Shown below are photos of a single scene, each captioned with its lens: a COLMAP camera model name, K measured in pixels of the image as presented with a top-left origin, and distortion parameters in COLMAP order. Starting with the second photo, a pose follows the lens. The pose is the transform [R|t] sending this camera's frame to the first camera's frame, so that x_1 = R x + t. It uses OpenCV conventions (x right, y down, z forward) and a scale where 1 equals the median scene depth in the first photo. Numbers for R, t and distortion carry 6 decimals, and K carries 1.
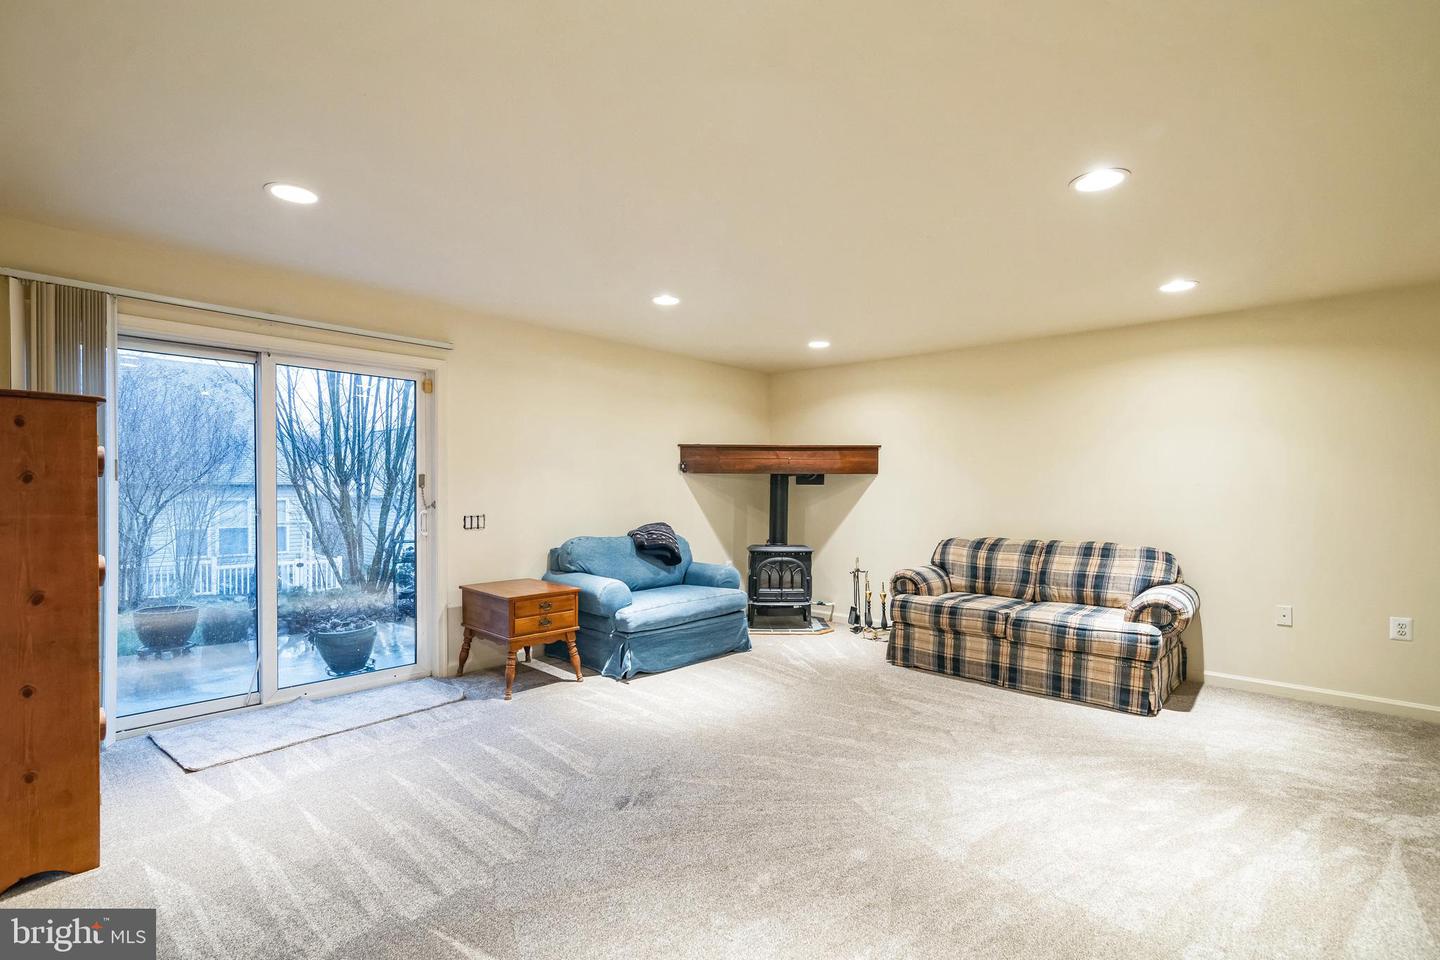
lens RADIAL K [[659.4, 0, 712.1], [0, 659.4, 489.9], [0, 0, 1]] dist [-0.024435, 0.000563]
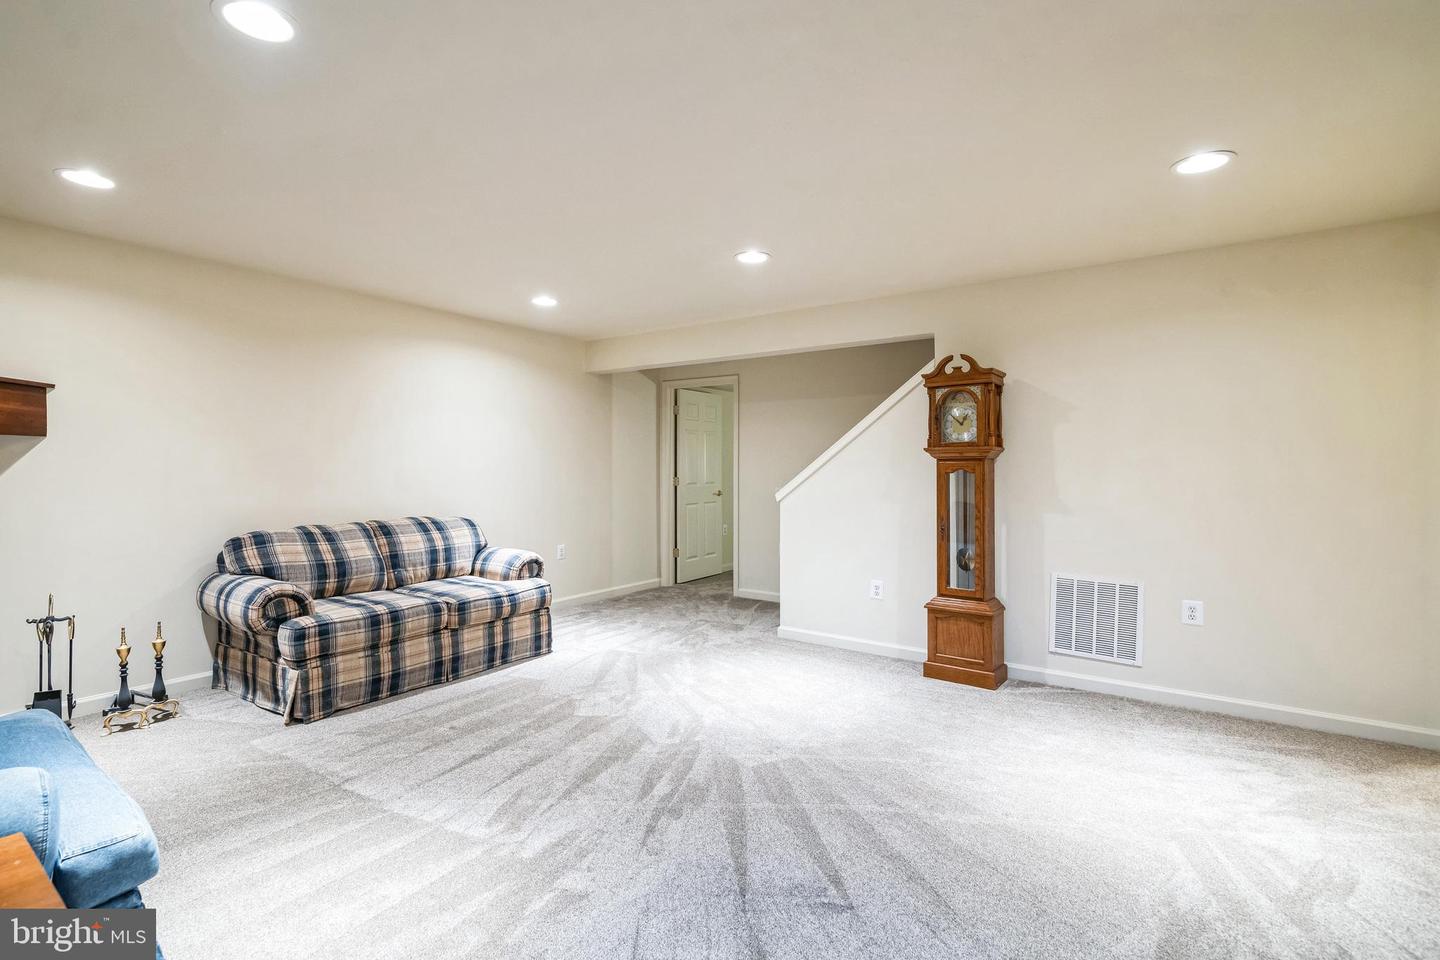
lens RADIAL K [[659.4, 0, 712.1], [0, 659.4, 489.9], [0, 0, 1]] dist [-0.024435, 0.000563]
pose [[-0.135150, -0.042447, 0.989916, -0.468146], [0.002732, 0.999062, 0.043212, -0.002787], [-0.990821, 0.008545, -0.134907, 0.721315]]
